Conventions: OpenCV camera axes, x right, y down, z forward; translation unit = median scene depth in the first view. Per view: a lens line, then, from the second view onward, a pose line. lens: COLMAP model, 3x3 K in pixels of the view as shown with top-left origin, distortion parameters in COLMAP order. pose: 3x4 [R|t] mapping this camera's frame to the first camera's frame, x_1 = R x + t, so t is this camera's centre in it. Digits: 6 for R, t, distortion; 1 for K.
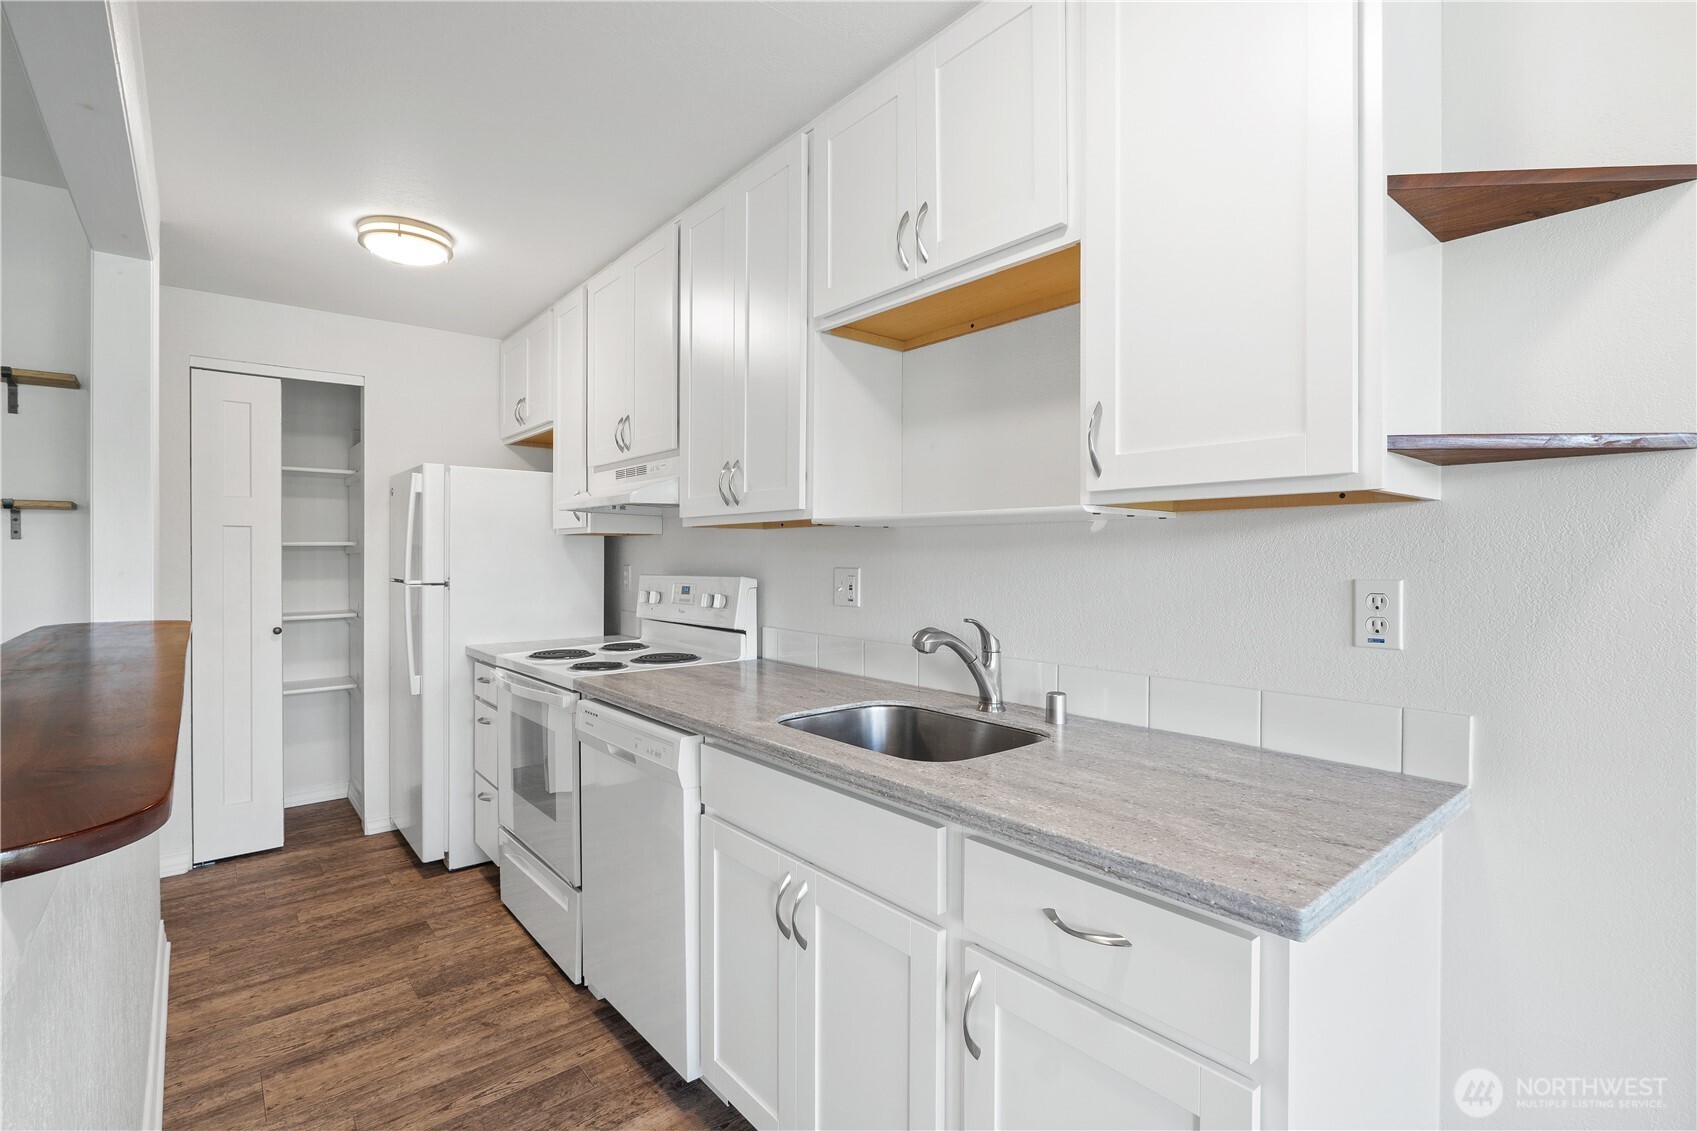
lens RADIAL K [[782.1, 0, 855.8], [0, 782.1, 562.6], [0, 0, 1]] dist [-0.003877, -0.000315]
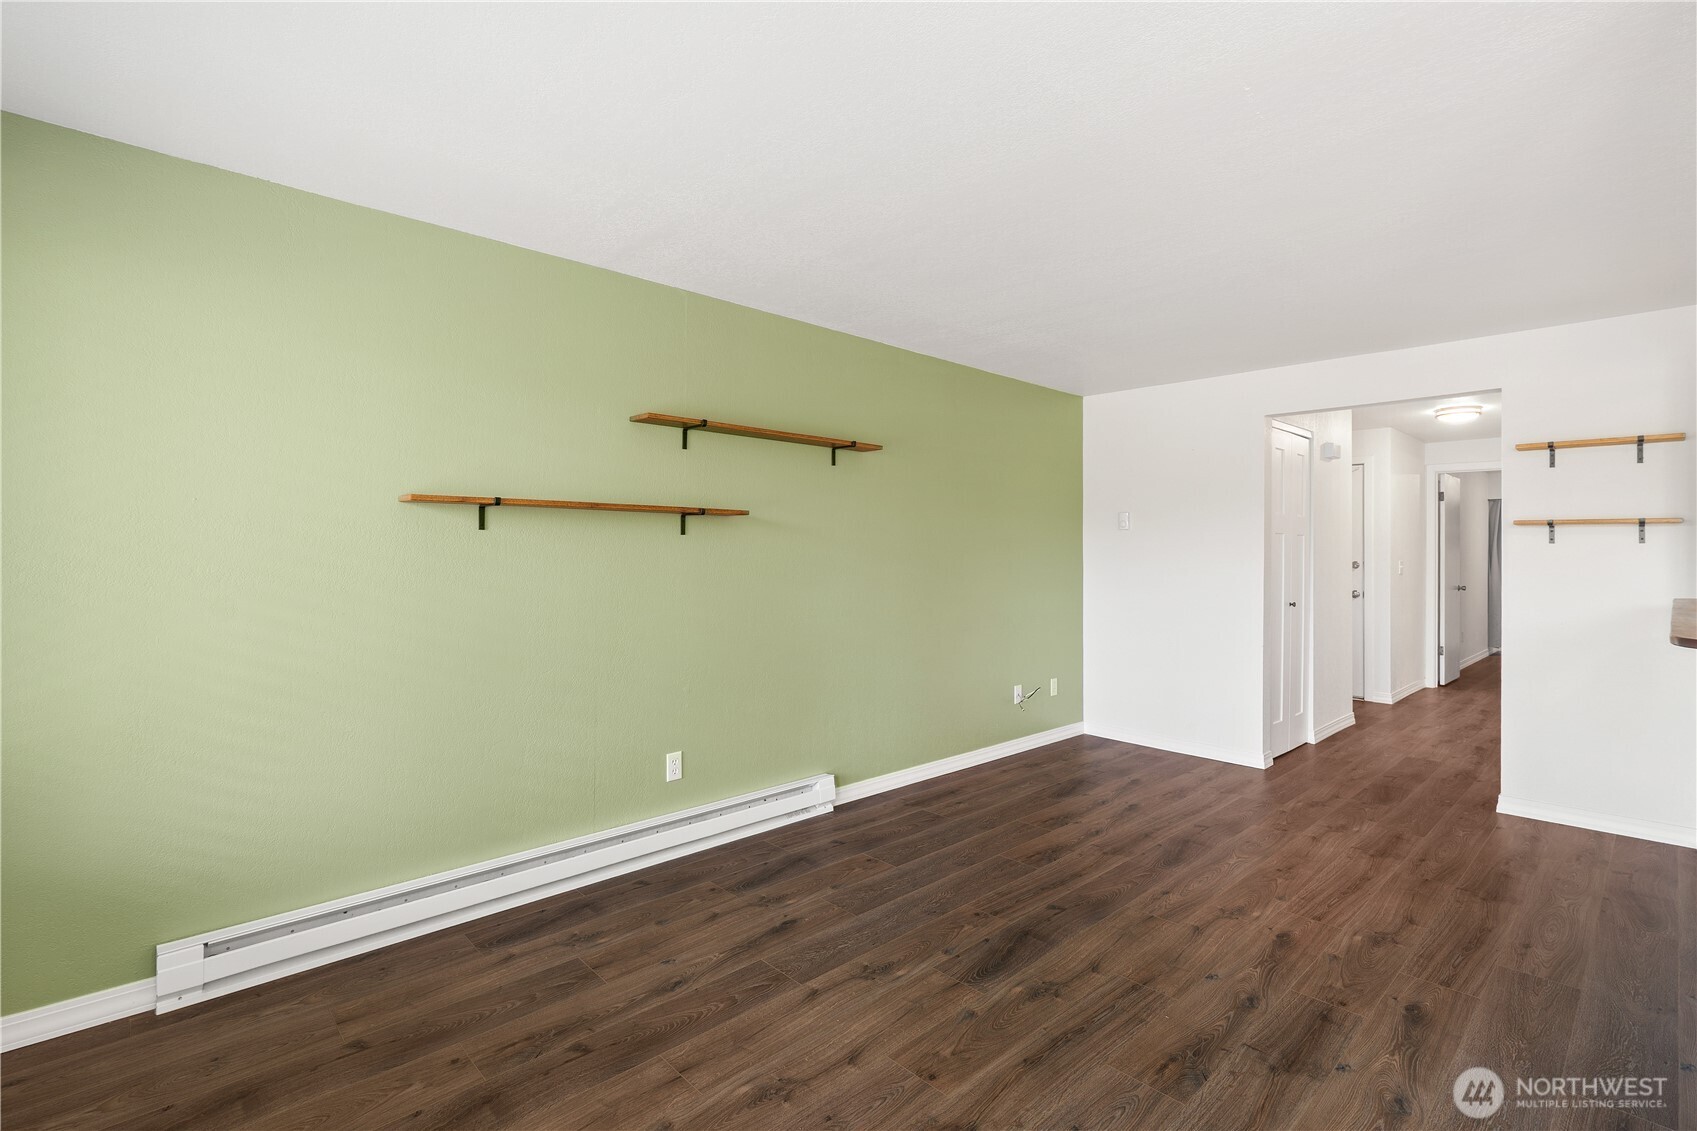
lens RADIAL K [[785.5, 0, 852.8], [0, 785.5, 542.6], [0, 0, 1]] dist [-0.006593, 0.000050]
pose [[0.058437, -0.007635, -0.998262, 0.343441], [-0.013197, 0.999877, -0.008420, 0.002000], [0.998204, 0.013666, 0.058329, -0.593677]]
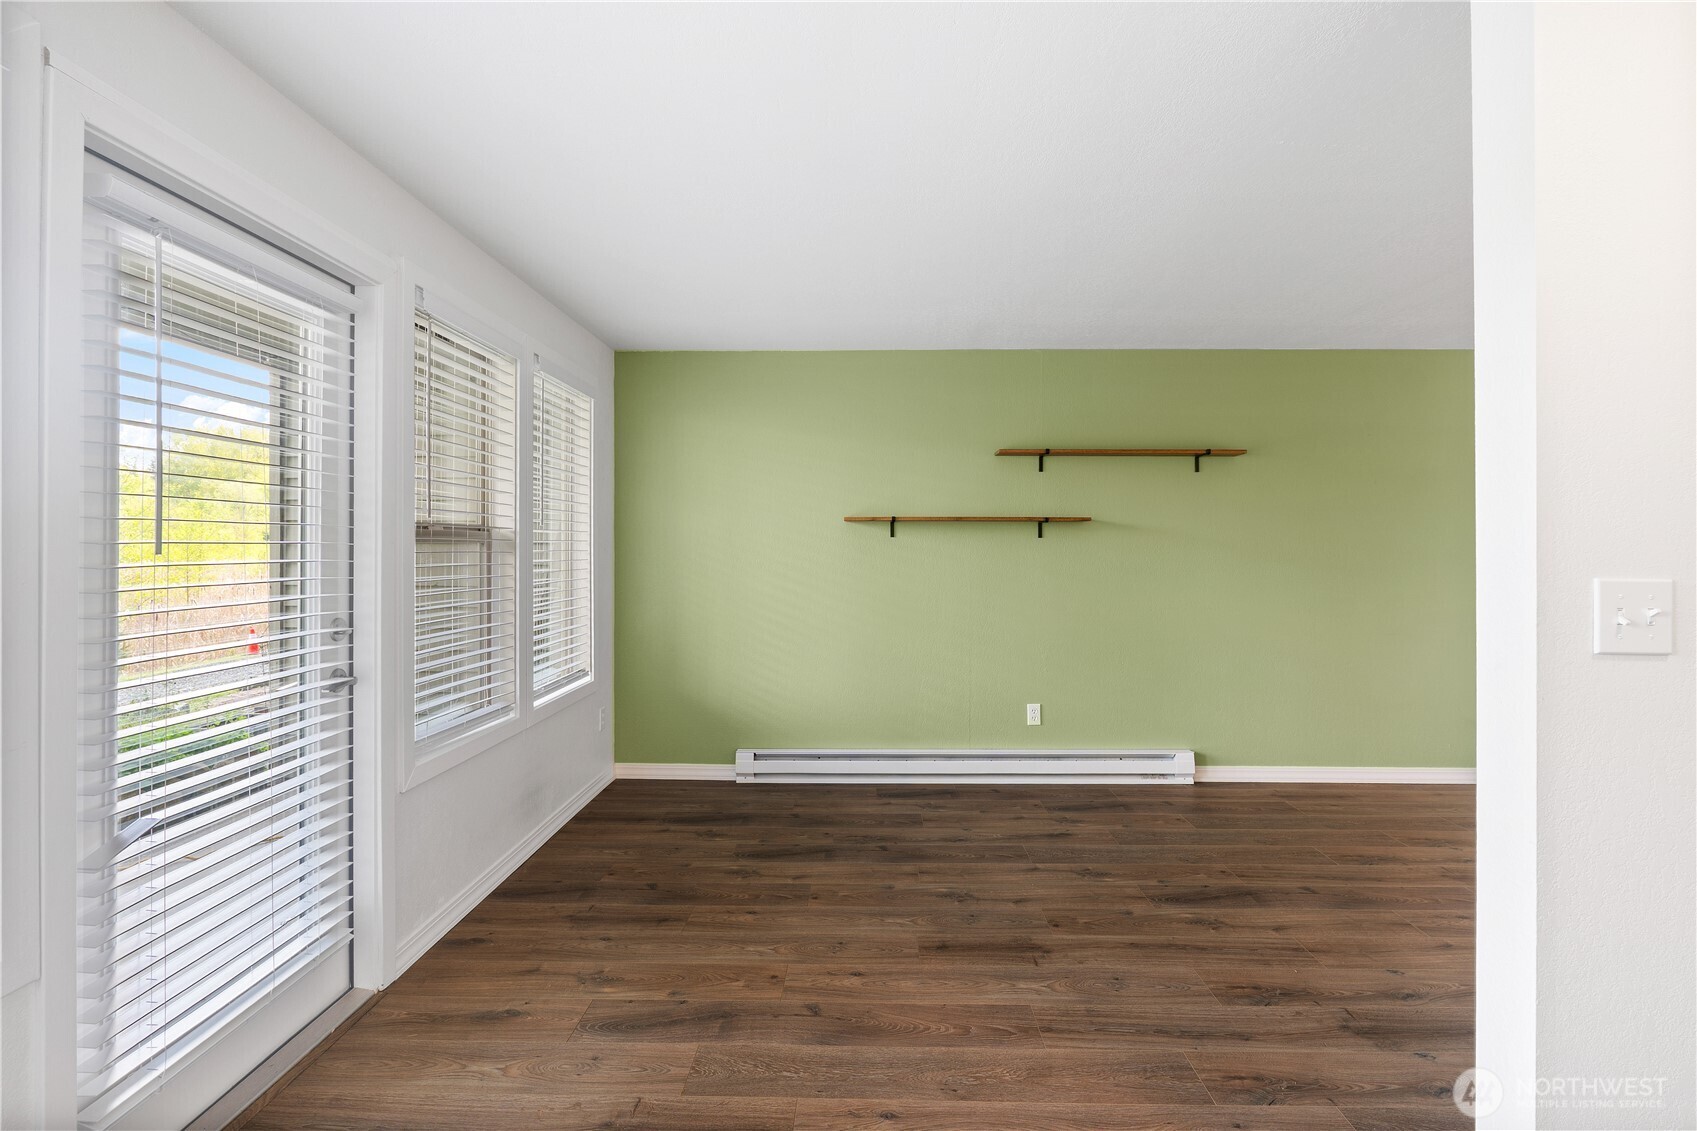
lens RADIAL K [[783.3, 0, 854.1], [0, 783.3, 543.8], [0, 0, 1]] dist [-0.006877, -0.000022]
pose [[-0.660905, -0.002825, -0.750464, 0.559677], [-0.003881, 0.999992, -0.000346, -0.003474], [0.750459, 0.002684, -0.660911, 0.015782]]
